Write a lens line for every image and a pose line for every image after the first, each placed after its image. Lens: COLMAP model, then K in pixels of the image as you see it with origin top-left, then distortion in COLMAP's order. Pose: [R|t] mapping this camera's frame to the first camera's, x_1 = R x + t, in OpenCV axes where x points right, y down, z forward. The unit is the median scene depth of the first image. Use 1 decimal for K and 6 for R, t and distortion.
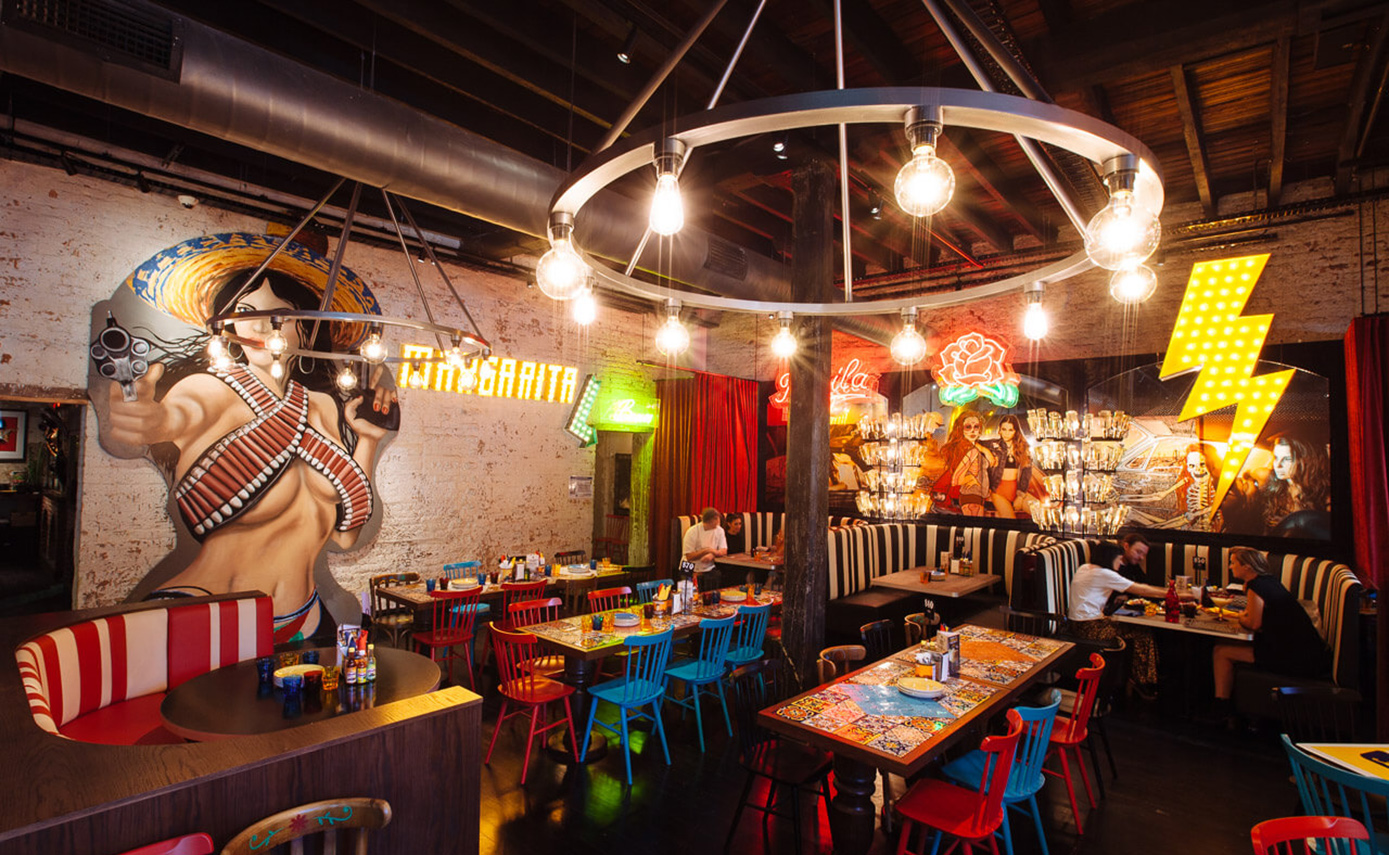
lens RADIAL K [[622.0, 0, 694.5], [0, 622.0, 427.5], [0, 0, 1]] dist [-0.029358, 0.000325]
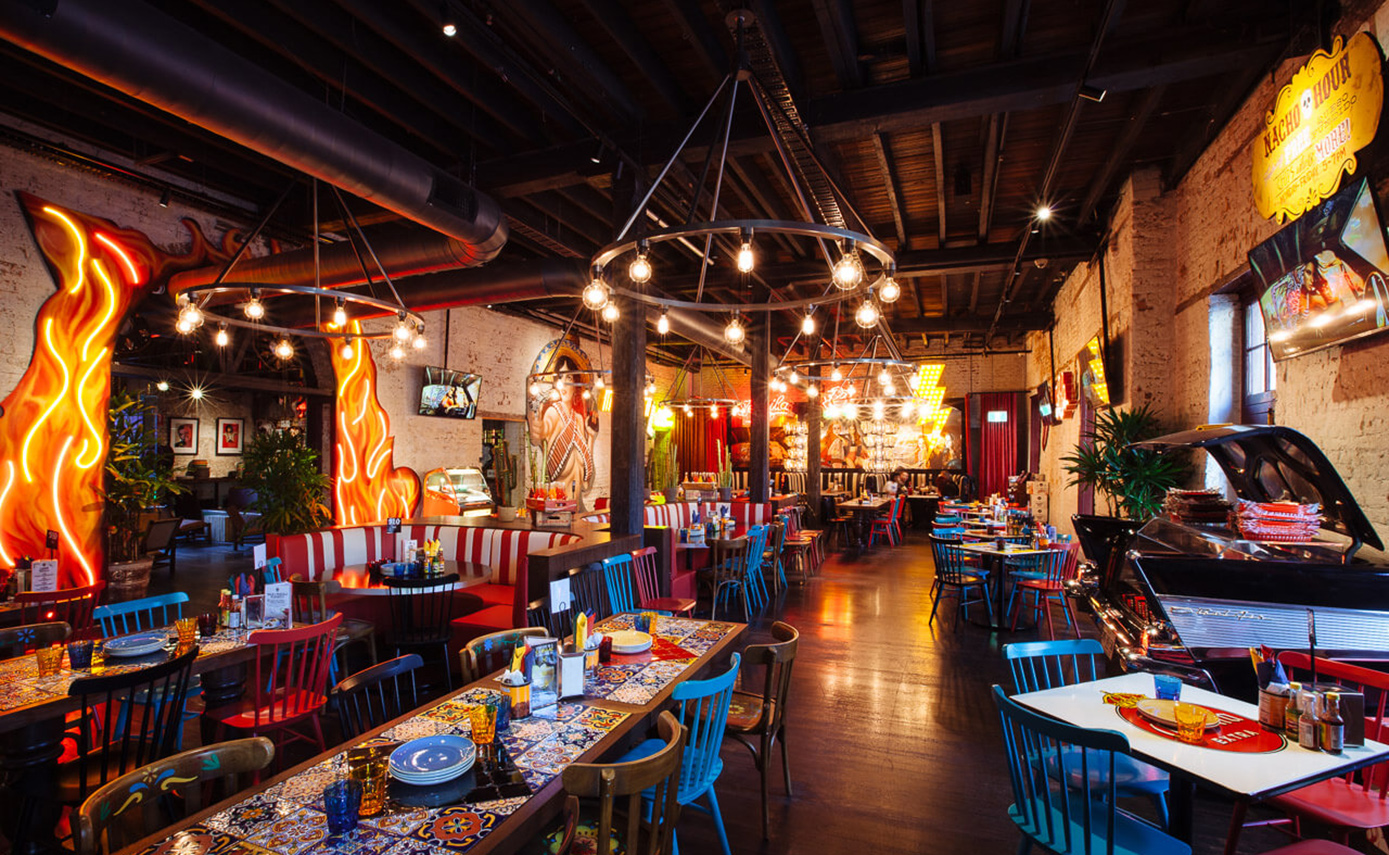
lens RADIAL K [[687.1, 0, 694.5], [0, 687.1, 427.5], [0, 0, 1]] dist [-0.000187, -0.000061]
pose [[0.927354, -0.003428, 0.374170, -1.102942], [-0.001468, 0.999917, 0.012800, -0.040447], [-0.374183, -0.012419, 0.927272, -1.276343]]
